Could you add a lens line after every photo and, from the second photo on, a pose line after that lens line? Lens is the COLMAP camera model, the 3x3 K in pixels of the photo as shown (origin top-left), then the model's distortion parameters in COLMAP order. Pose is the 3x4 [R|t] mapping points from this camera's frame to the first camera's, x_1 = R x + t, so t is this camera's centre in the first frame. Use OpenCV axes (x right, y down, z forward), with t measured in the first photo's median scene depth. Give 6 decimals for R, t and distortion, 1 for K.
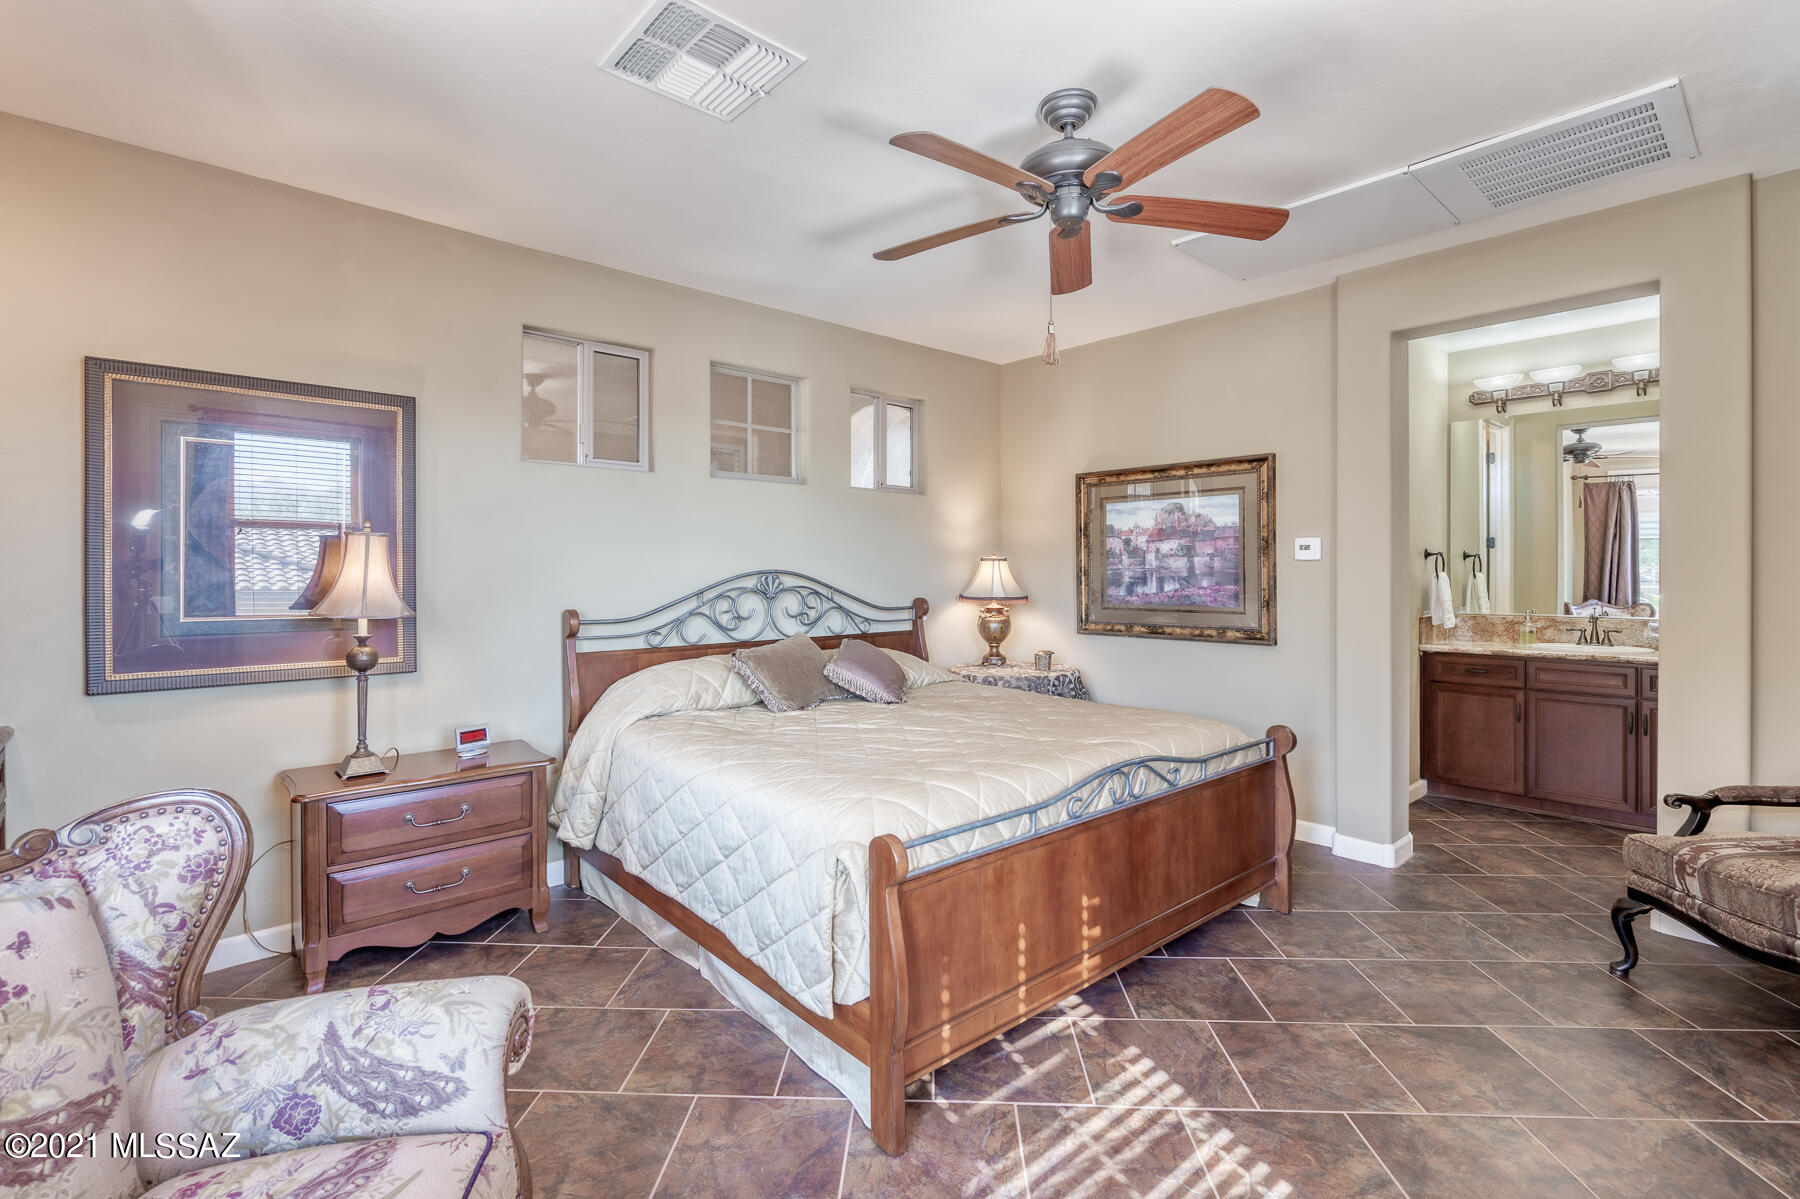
lens RADIAL K [[821.4, 0, 867.4], [0, 821.4, 570.4], [0, 0, 1]] dist [-0.002868, 0.000055]
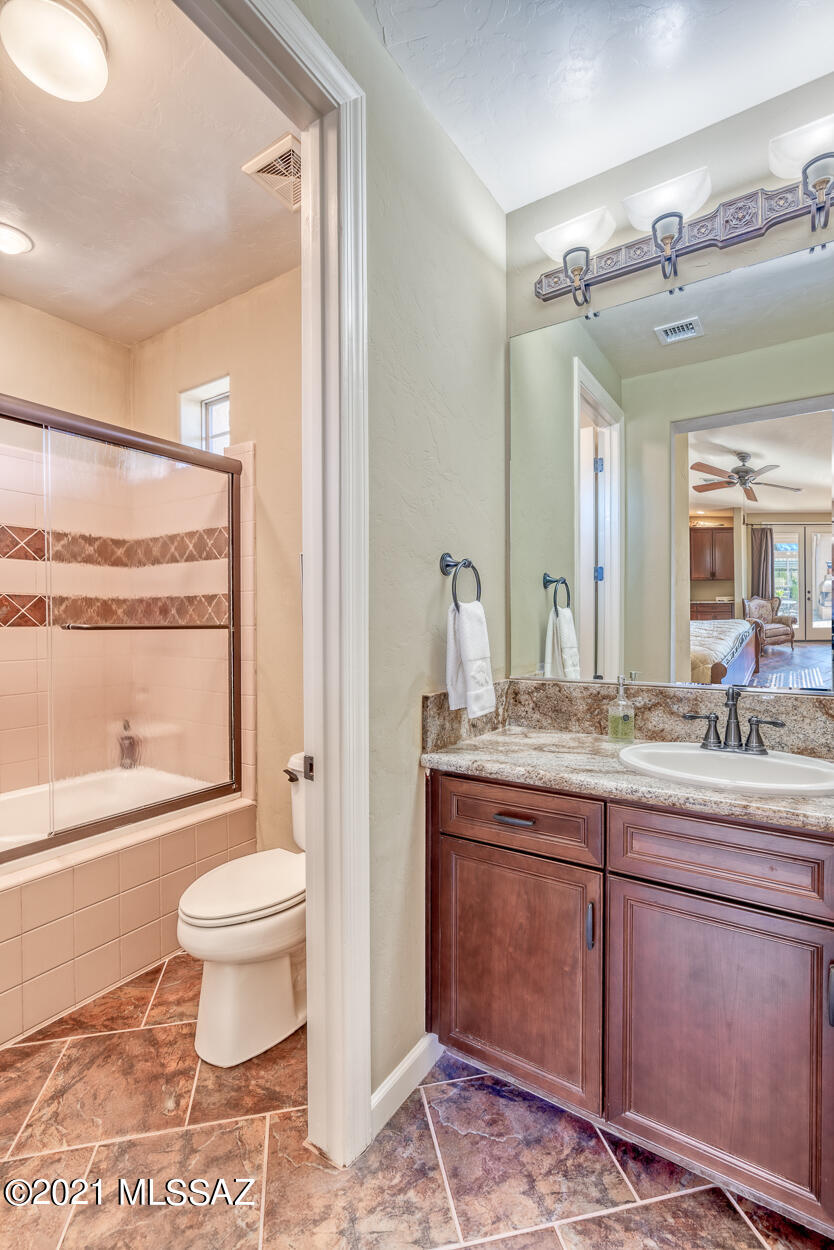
lens RADIAL K [[570.4, 0, 418.3], [0, 570.4, 626.8], [0, 0, 1]] dist [-0.002868, 0.000055]
pose [[0.960578, -0.004742, 0.277971, 0.588642], [0.002122, 0.999950, 0.009726, 0.014692], [-0.278004, -0.008753, 0.960540, 0.697076]]
